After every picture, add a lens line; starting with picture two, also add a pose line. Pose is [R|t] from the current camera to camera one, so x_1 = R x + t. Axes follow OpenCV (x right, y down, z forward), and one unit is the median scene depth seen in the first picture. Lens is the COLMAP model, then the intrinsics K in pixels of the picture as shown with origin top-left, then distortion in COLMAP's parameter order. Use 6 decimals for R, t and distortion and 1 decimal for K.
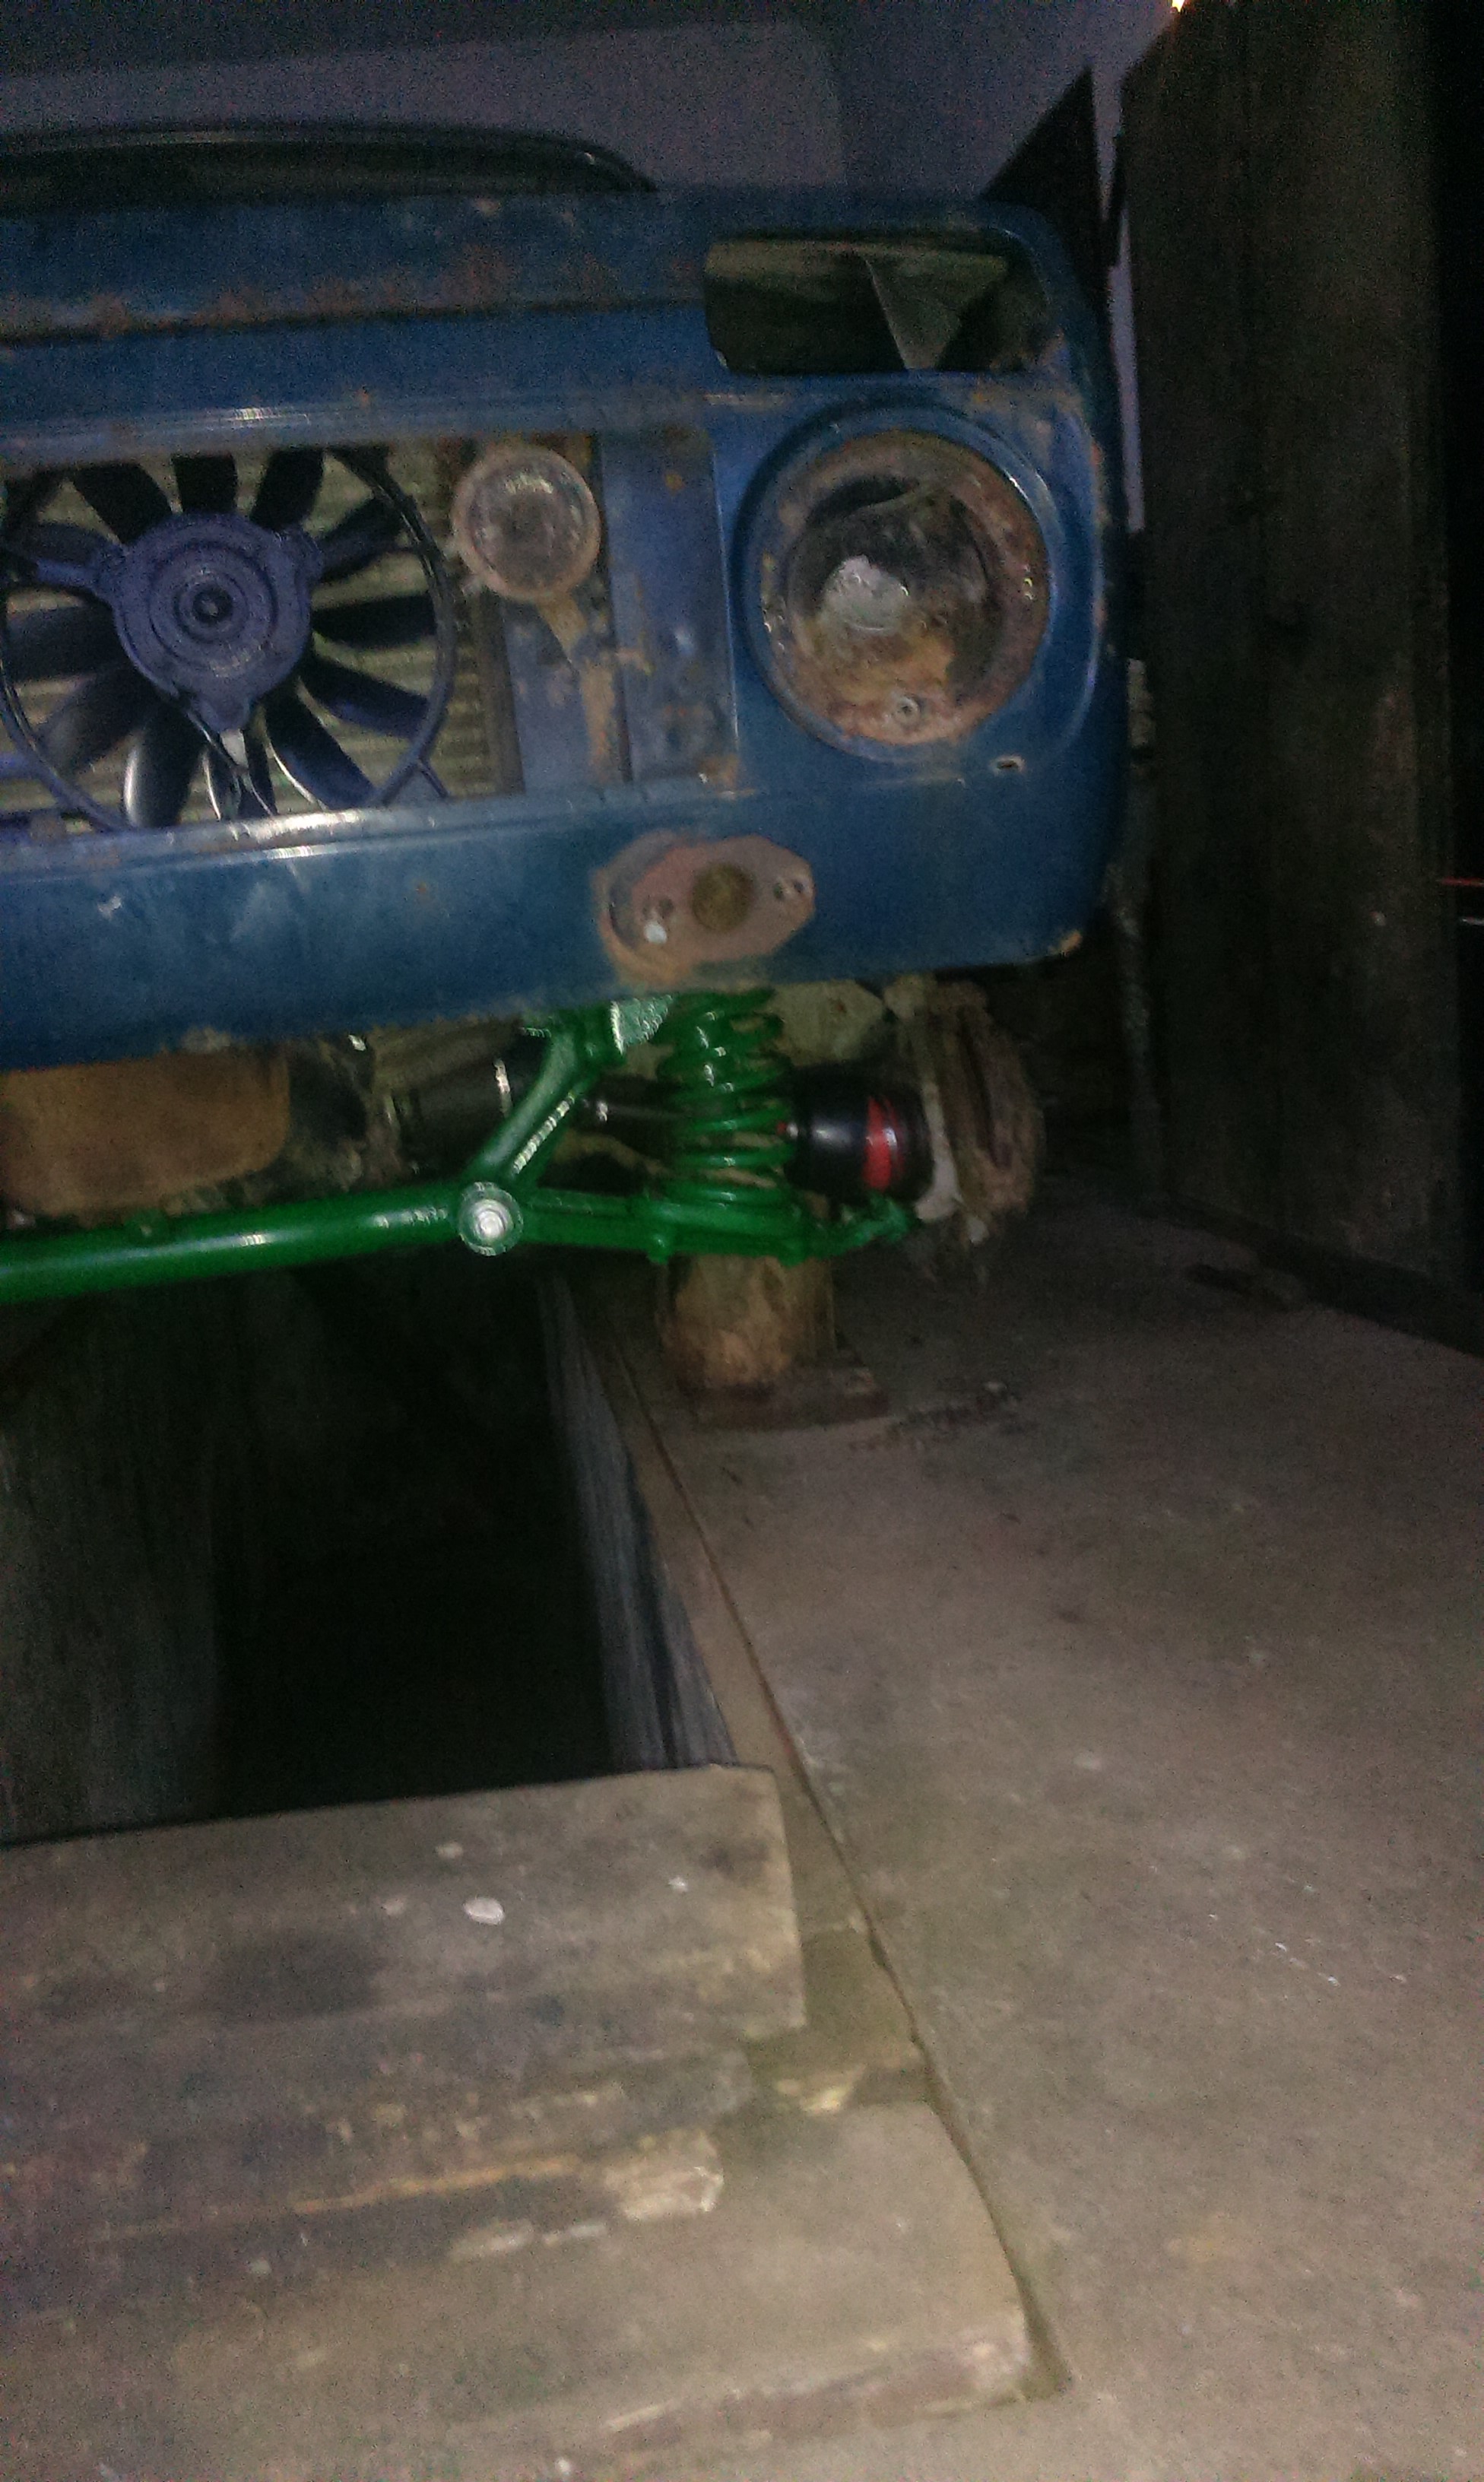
lens RADIAL K [[1867.4, 0, 742.0], [0, 1867.4, 1241.0], [0, 0, 1]] dist [-0.030532, -0.002113]
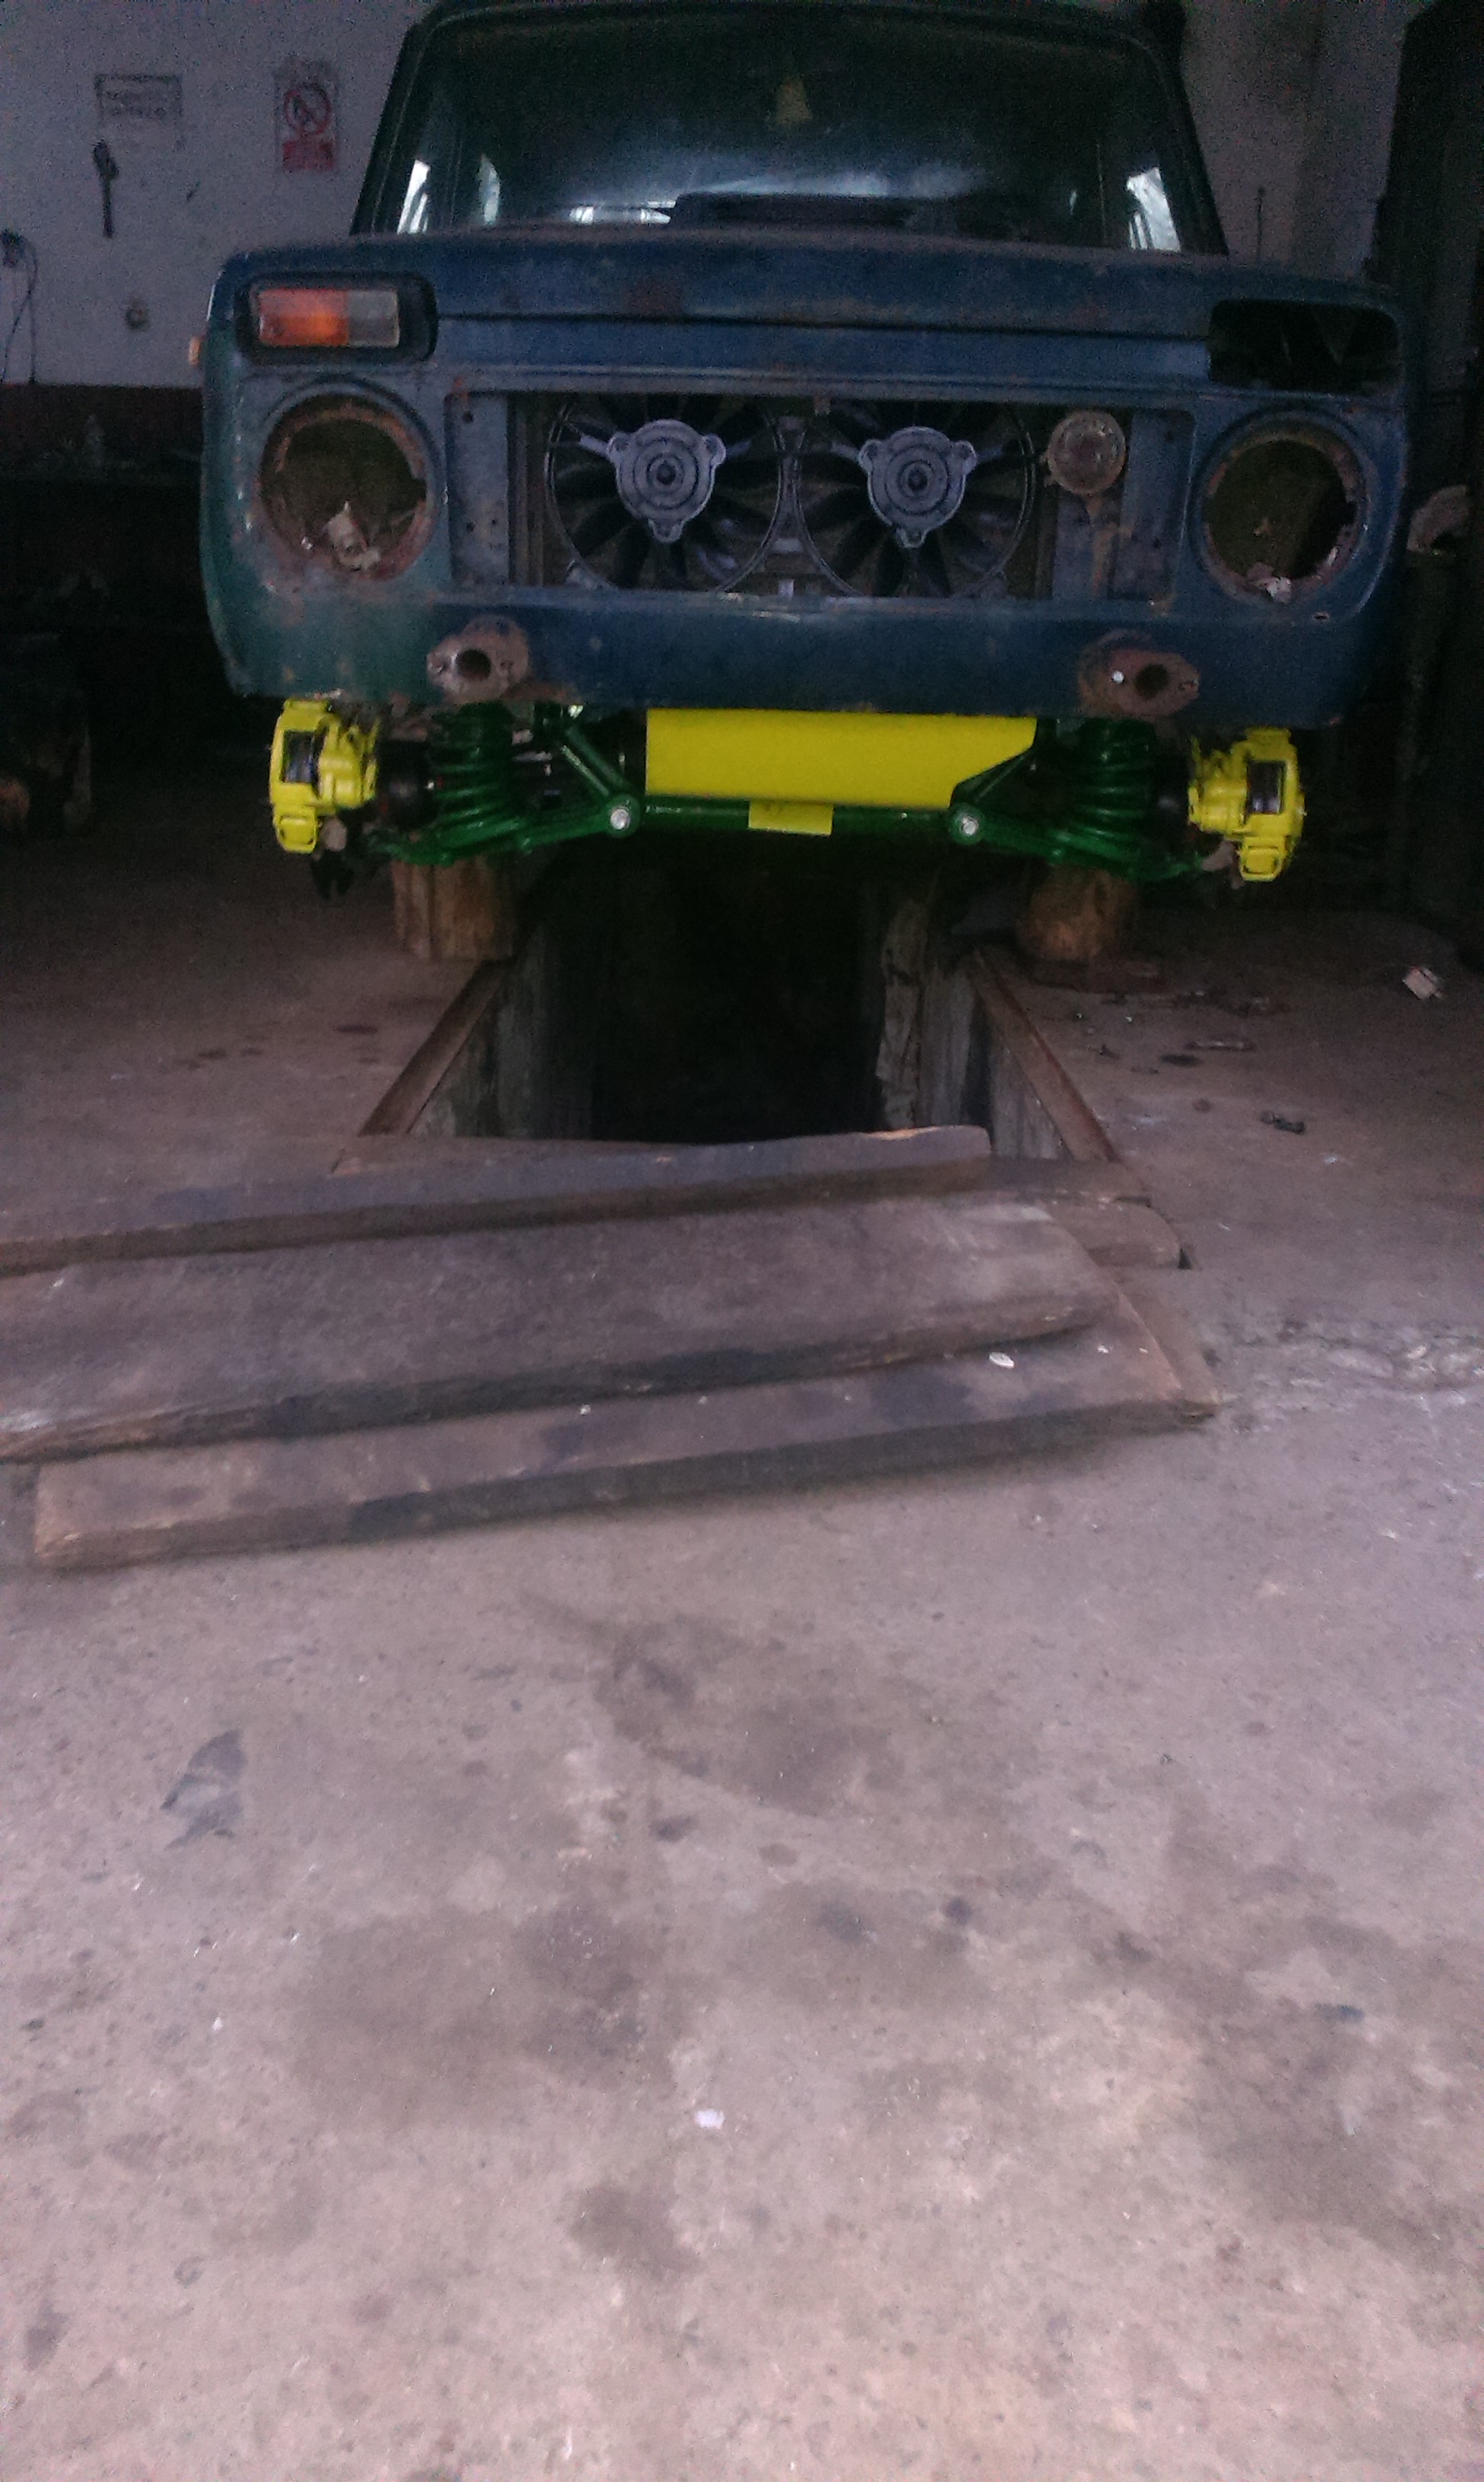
lens RADIAL K [[1896.1, 0, 742.0], [0, 1896.1, 1241.0], [0, 0, 1]] dist [0.067771, -0.141893]
pose [[0.977122, 0.187438, -0.100496, -0.110949], [-0.163122, 0.963696, 0.211380, 0.027726], [0.136468, -0.190151, 0.972224, -1.047948]]
